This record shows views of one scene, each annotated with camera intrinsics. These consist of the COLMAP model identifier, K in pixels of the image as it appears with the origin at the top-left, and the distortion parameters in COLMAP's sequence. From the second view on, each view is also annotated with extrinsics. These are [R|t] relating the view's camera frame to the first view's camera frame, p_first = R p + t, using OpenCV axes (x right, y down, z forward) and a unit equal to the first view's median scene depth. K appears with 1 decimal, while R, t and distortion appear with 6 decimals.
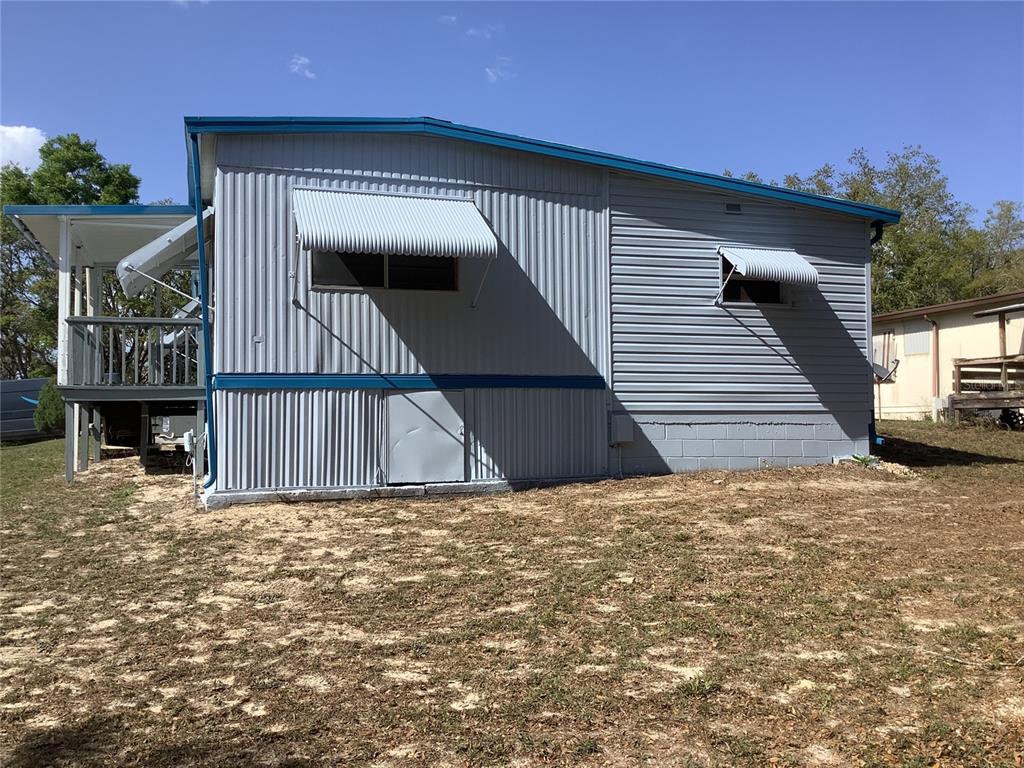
lens RADIAL K [[942.2, 0, 512.0], [0, 942.2, 384.0], [0, 0, 1]] dist [0.097997, -0.168535]
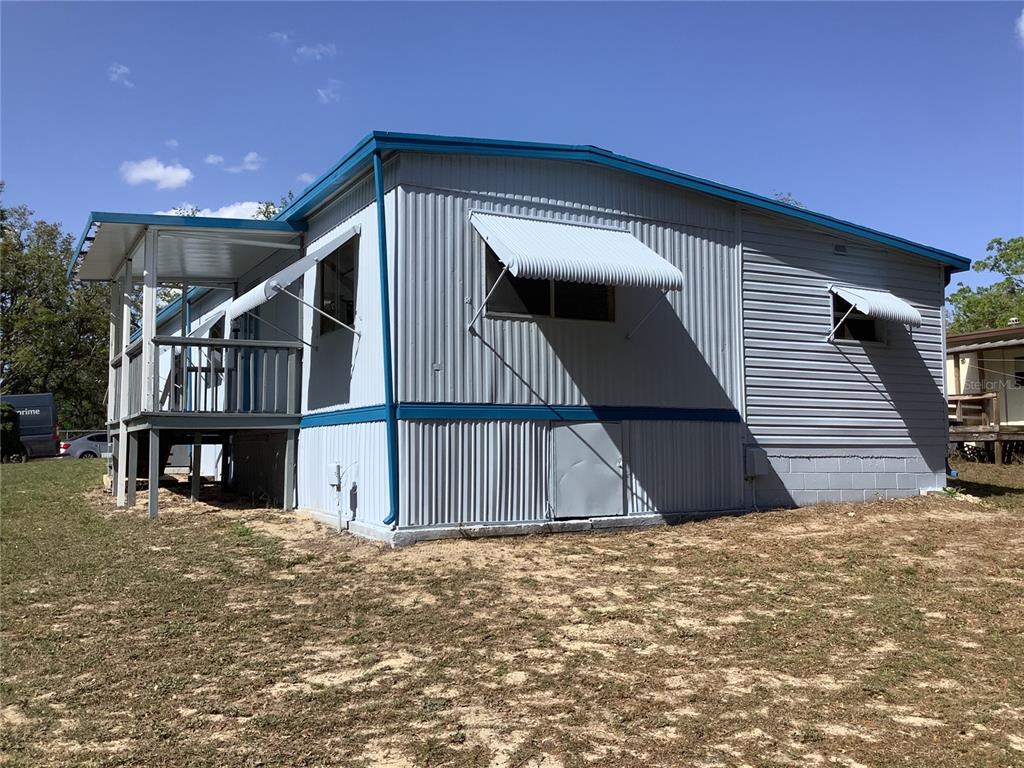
lens RADIAL K [[942.2, 0, 512.0], [0, 942.2, 384.0], [0, 0, 1]] dist [0.097997, -0.168535]
pose [[0.983452, 0.017167, 0.180351, -0.342987], [-0.011956, 0.999480, -0.029941, -0.002443], [-0.180771, 0.027290, 0.983146, 0.050432]]
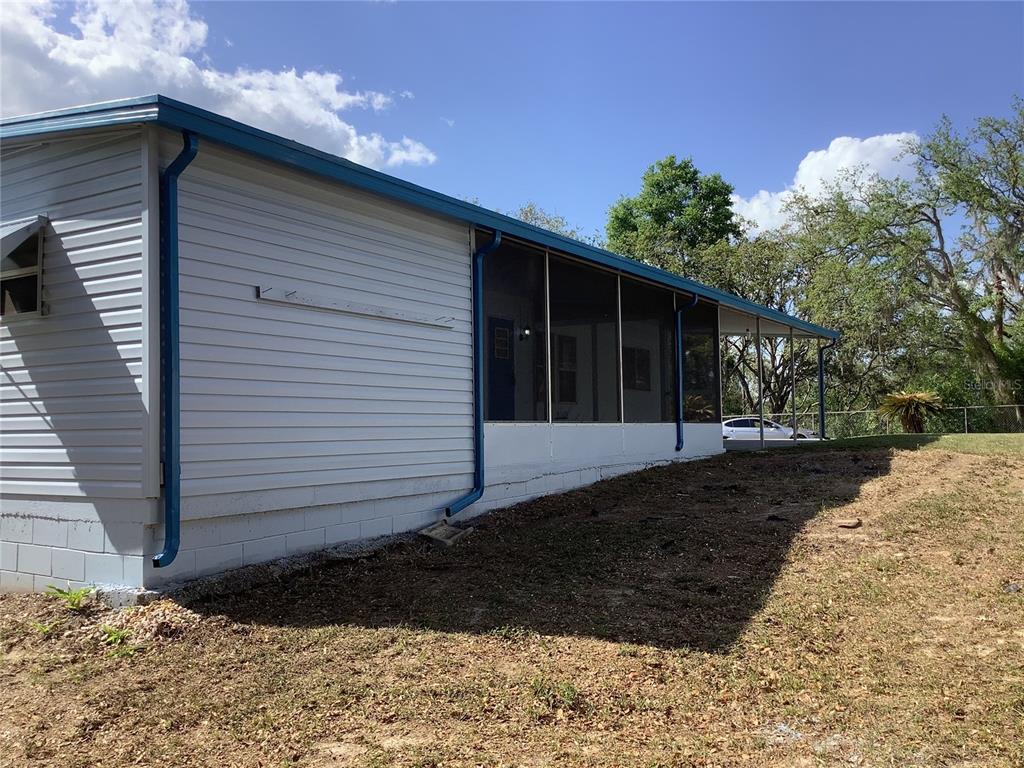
lens RADIAL K [[910.3, 0, 482.3], [0, 910.3, 386.8], [0, 0, 1]] dist [0.271416, -0.598015]
pose [[0.617841, -0.036452, -0.785457, 1.041699], [0.042964, 0.998998, -0.012567, -0.021312], [0.785128, -0.025982, 0.618788, 0.981030]]
